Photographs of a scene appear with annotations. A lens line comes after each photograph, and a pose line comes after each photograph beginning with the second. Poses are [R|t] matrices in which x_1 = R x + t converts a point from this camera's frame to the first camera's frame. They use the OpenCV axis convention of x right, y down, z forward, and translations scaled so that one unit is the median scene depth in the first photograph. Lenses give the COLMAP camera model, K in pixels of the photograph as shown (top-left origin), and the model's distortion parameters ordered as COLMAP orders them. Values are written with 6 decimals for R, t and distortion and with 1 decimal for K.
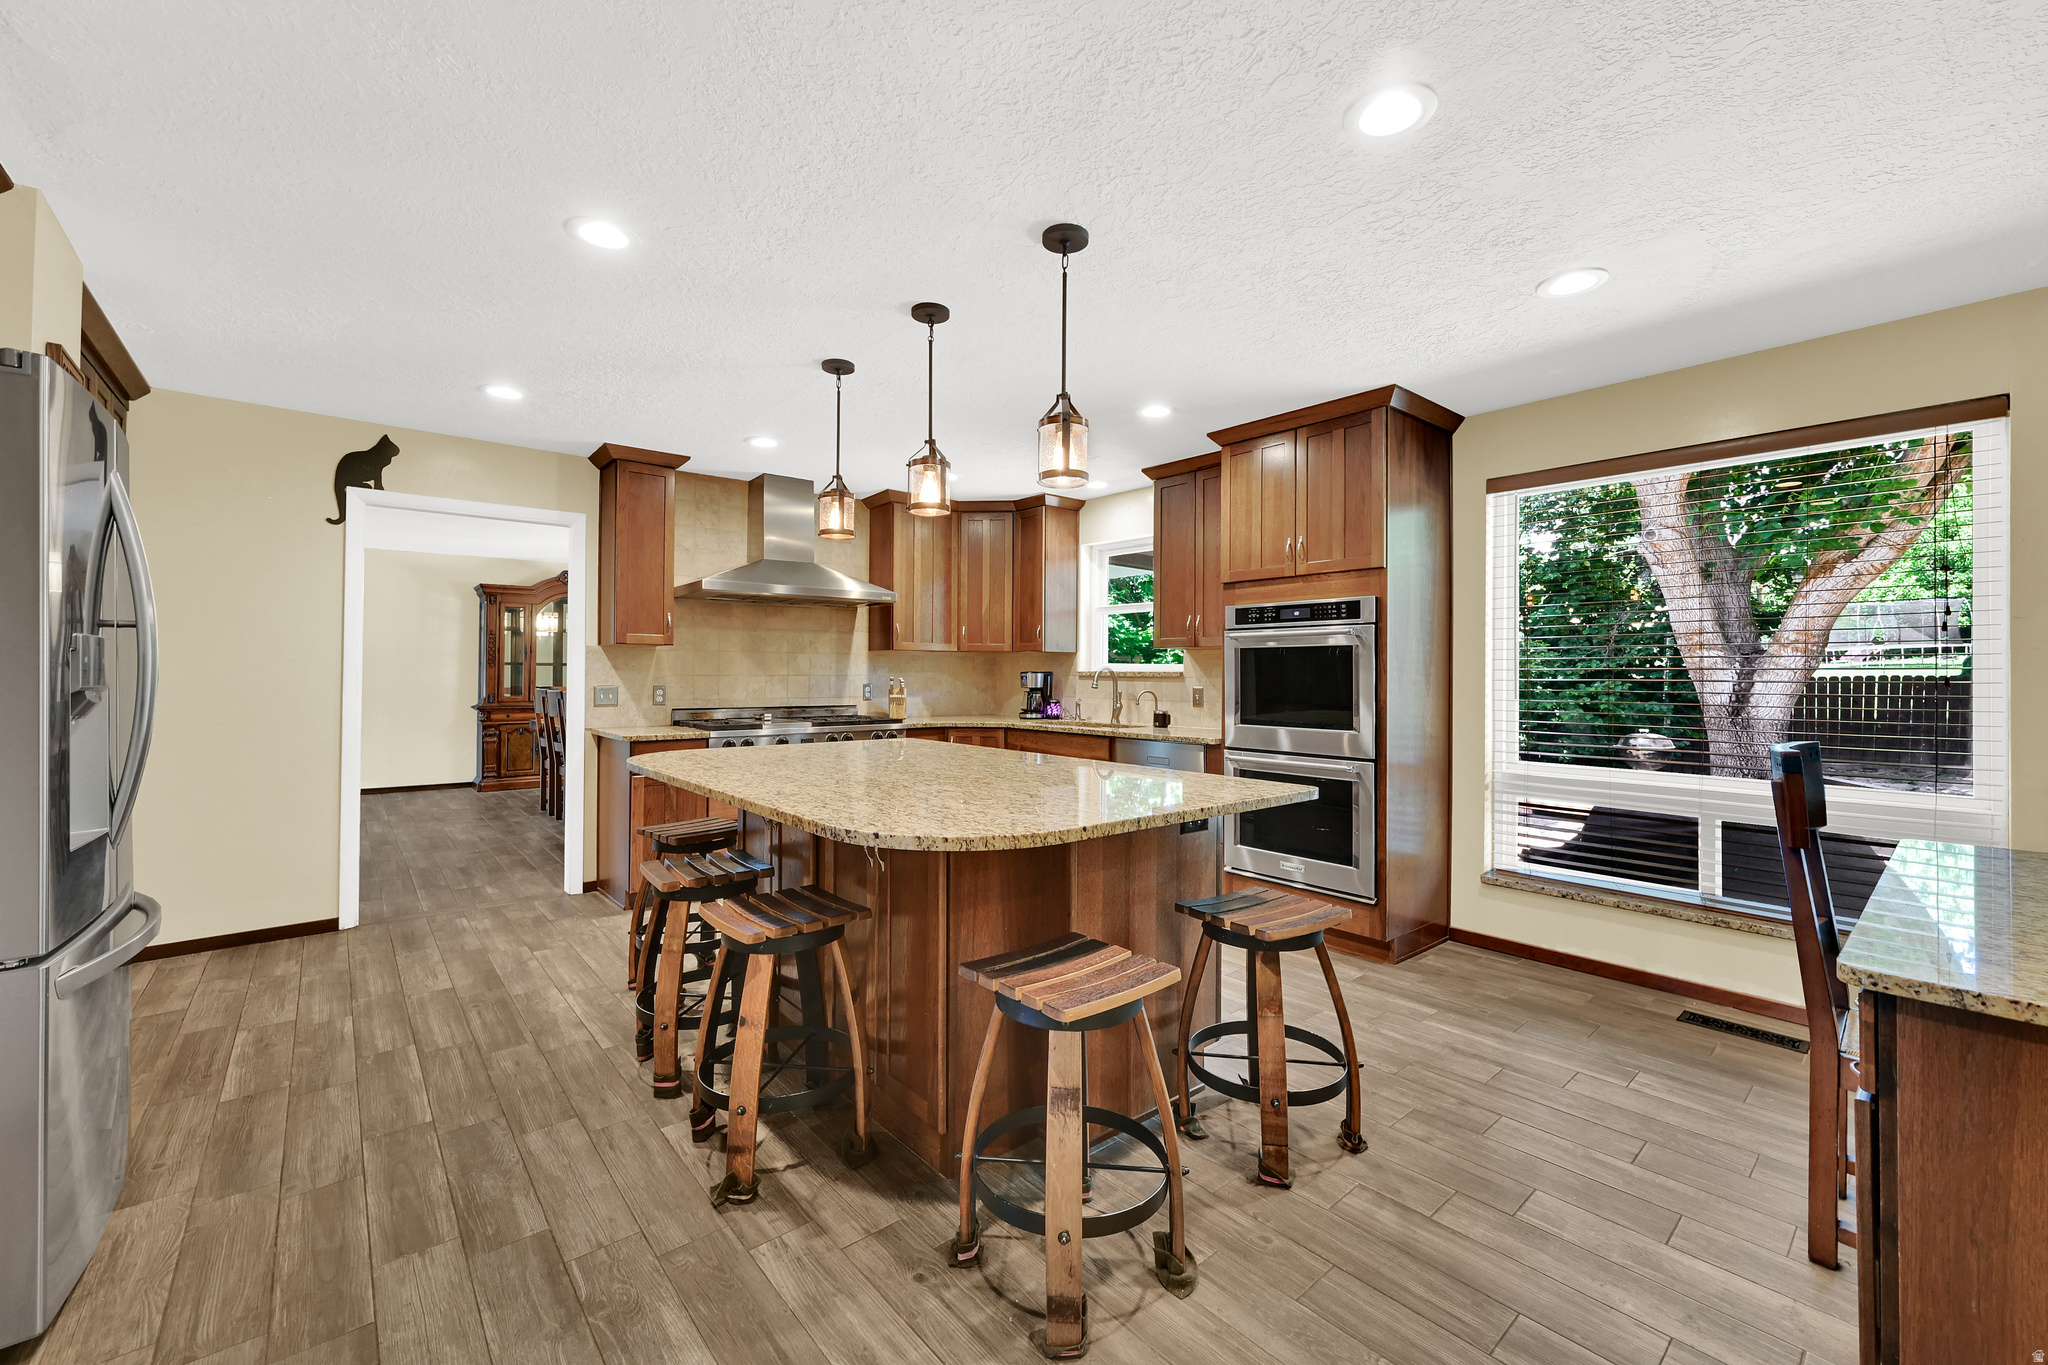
lens RADIAL K [[828.8, 0, 1026.0], [0, 828.8, 663.2], [0, 0, 1]] dist [-0.000413, -0.000495]
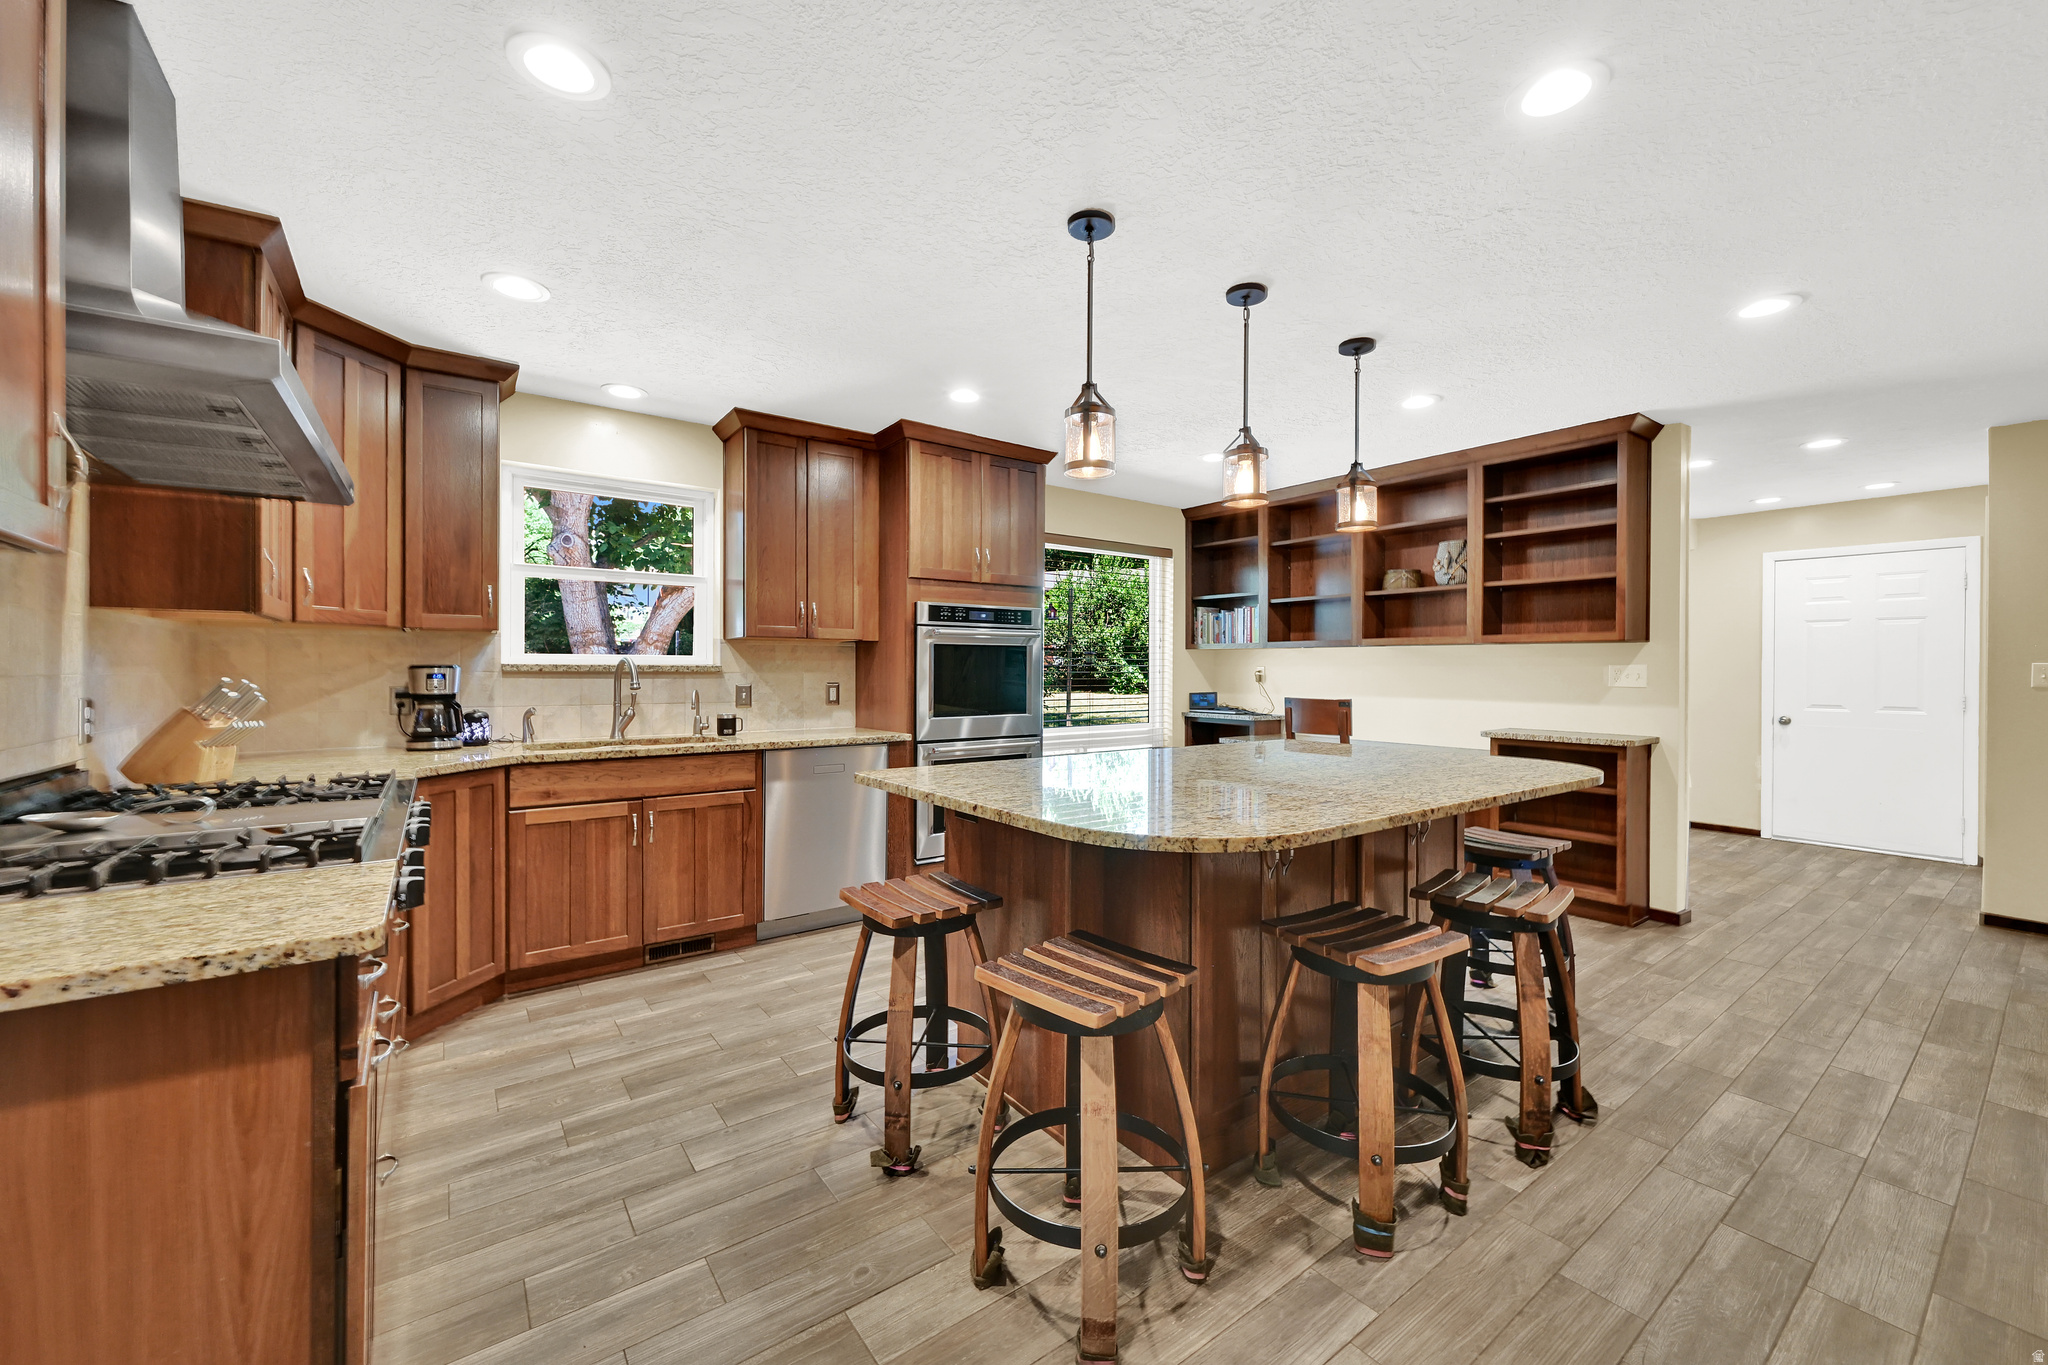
lens RADIAL K [[798.3, 0, 1026.7], [0, 798.3, 666.2], [0, 0, 1]] dist [0.000453, 0.000052]
pose [[0.065127, -0.000589, 0.997877, -0.795707], [-0.014831, 0.999889, 0.001558, 0.007128], [-0.997767, -0.014901, 0.065111, 0.889286]]
